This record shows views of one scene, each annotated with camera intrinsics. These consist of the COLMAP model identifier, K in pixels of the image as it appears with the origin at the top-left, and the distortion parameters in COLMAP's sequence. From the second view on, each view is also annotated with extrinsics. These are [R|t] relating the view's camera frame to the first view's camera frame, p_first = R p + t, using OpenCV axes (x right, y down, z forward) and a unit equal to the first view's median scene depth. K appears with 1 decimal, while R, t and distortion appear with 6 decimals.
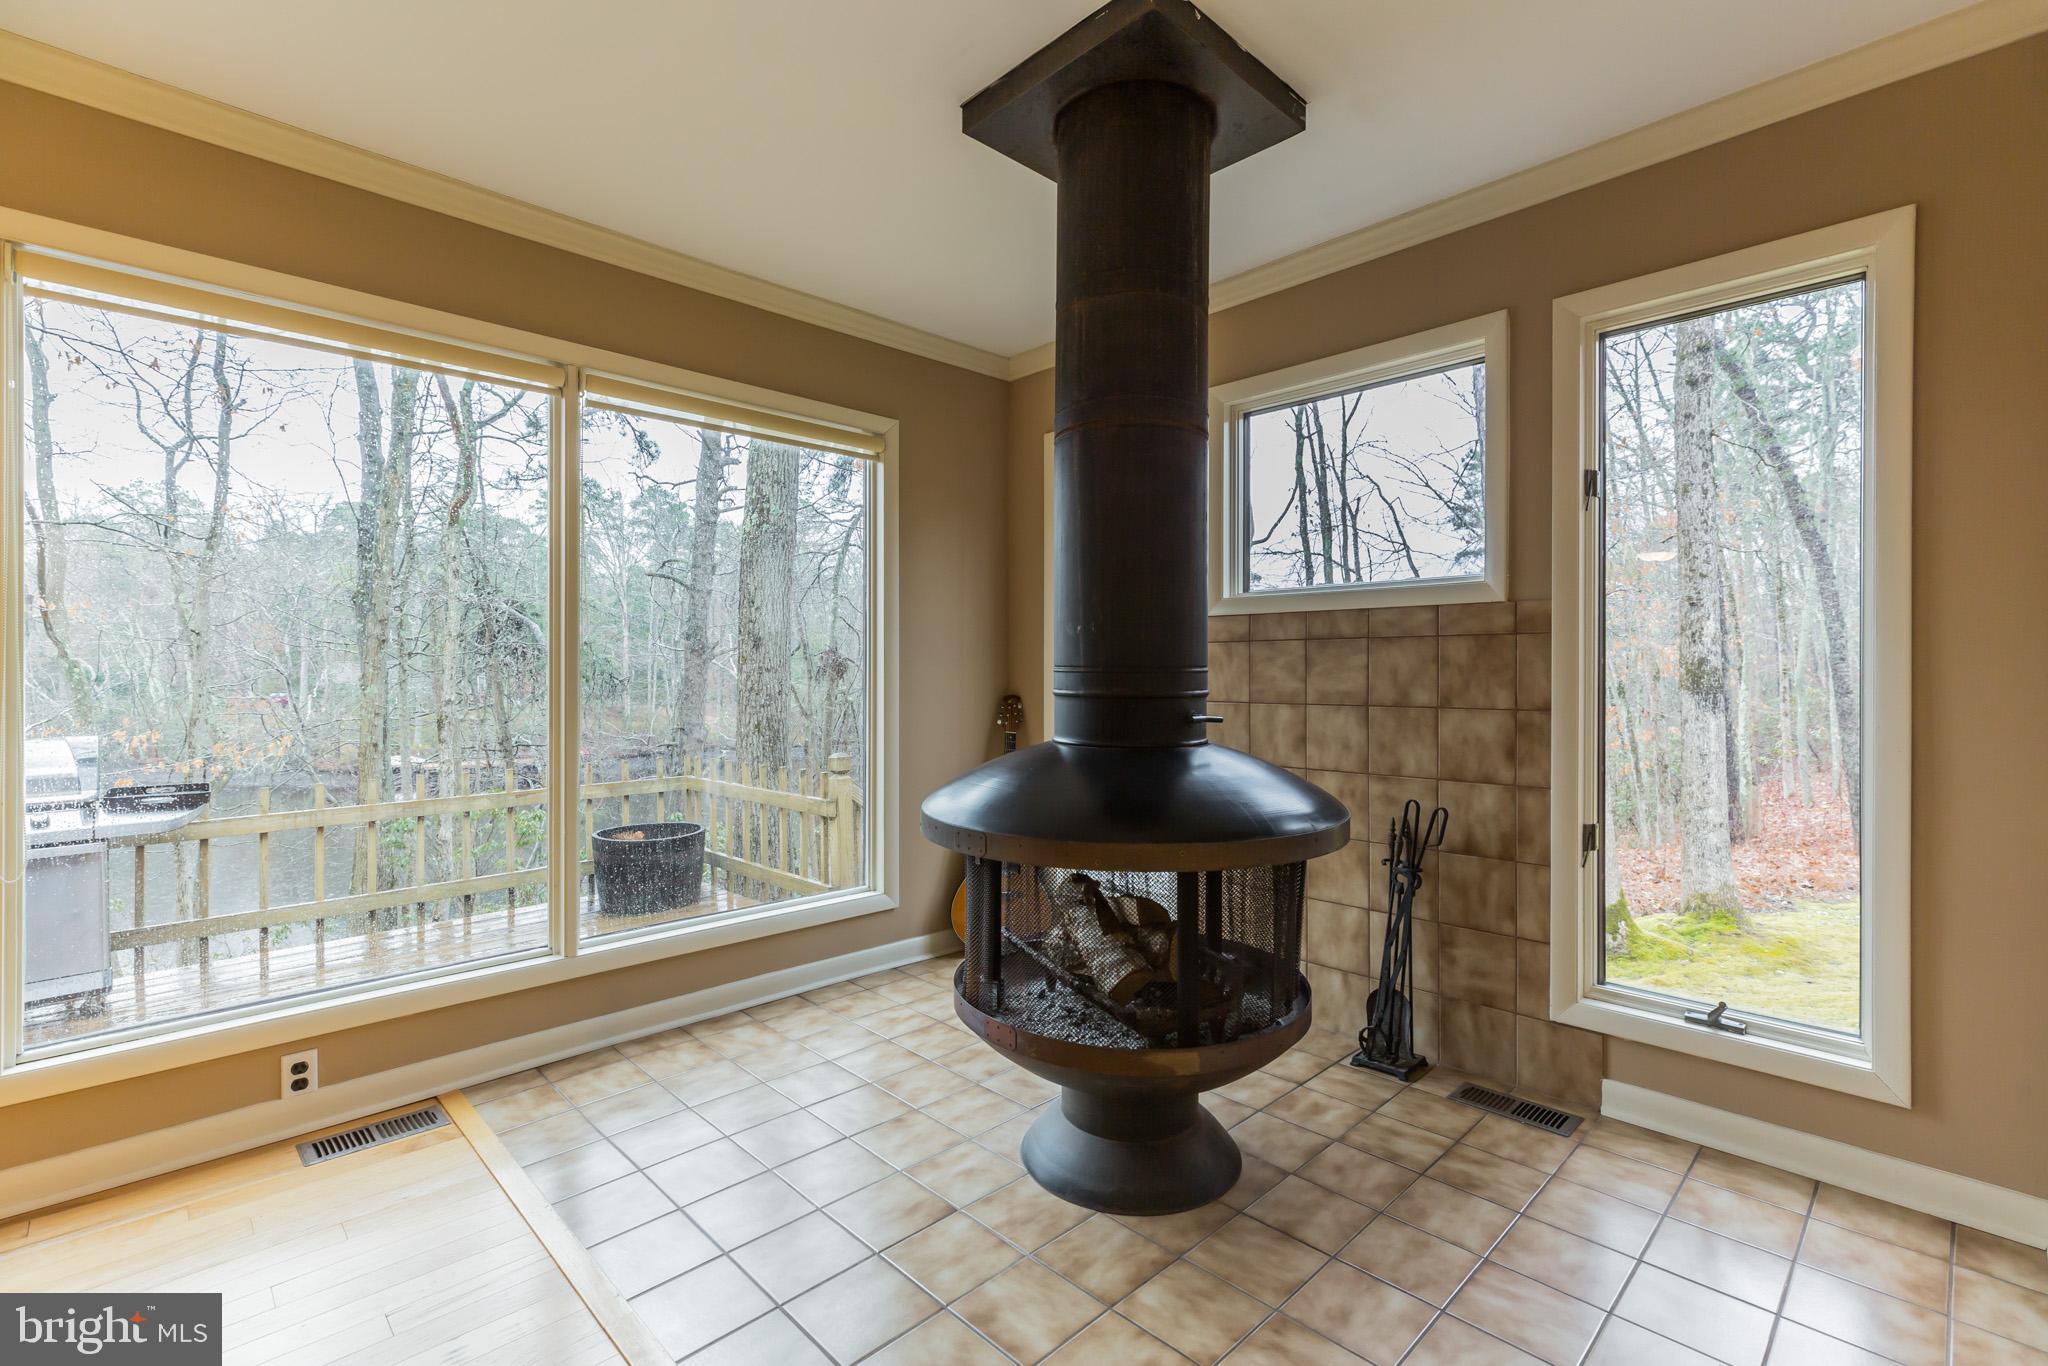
lens RADIAL K [[921.7, 0, 1025.3], [0, 921.7, 672.0], [0, 0, 1]] dist [0.002956, 0.001802]
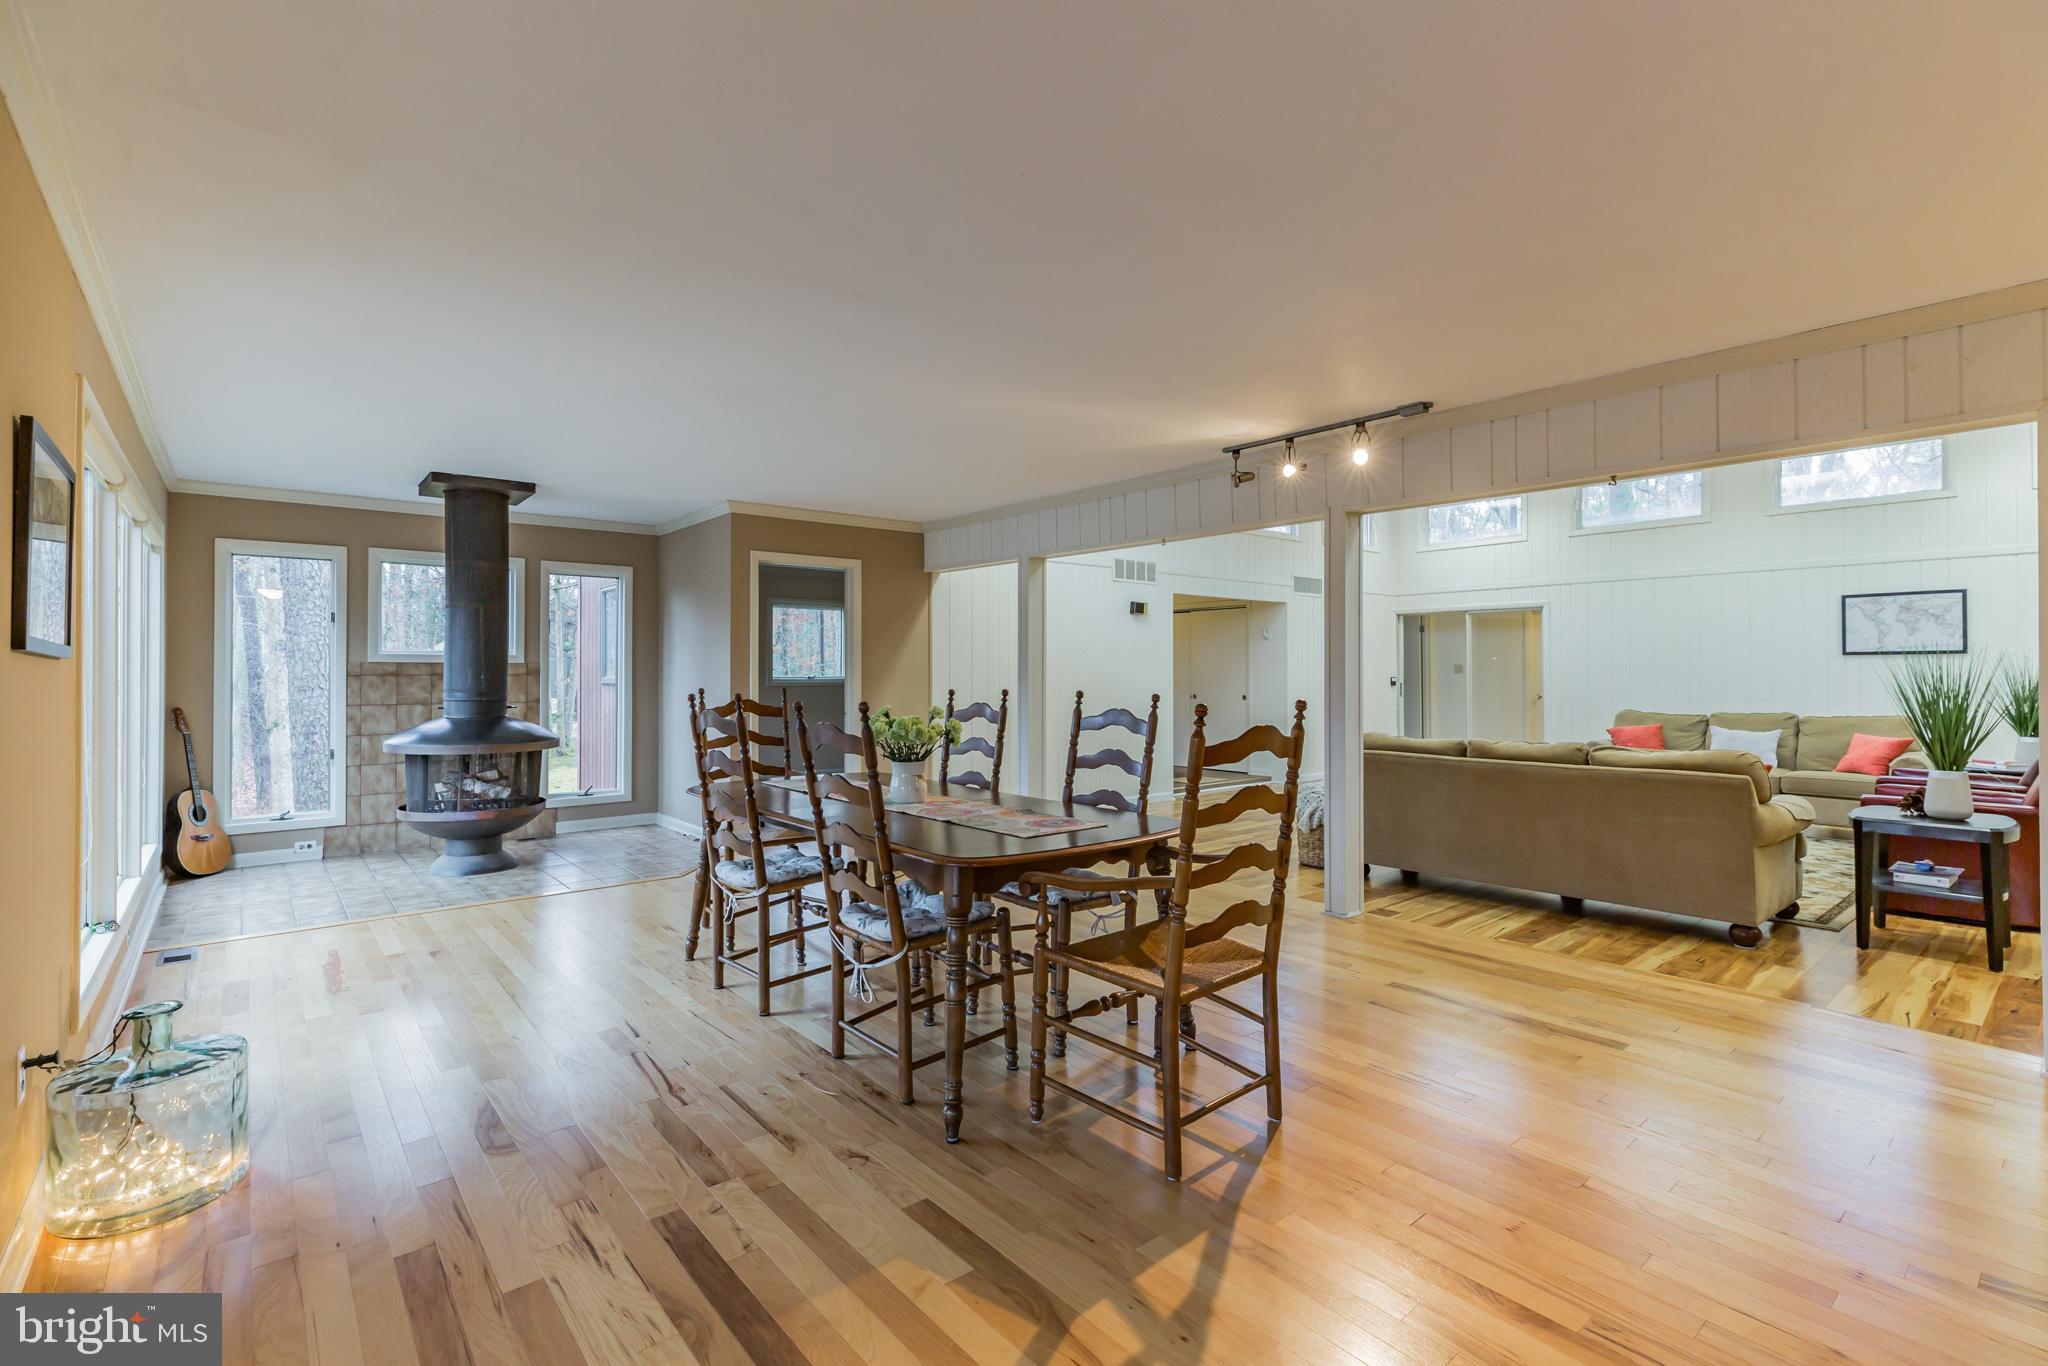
lens RADIAL K [[921.7, 0, 1009.1], [0, 921.7, 668.9], [0, 0, 1]] dist [0.002956, 0.001802]
pose [[0.073966, 0.011080, 0.997199, -1.810127], [0.007193, 0.999906, -0.011644, -0.014105], [-0.997235, 0.008034, 0.073880, -0.561028]]
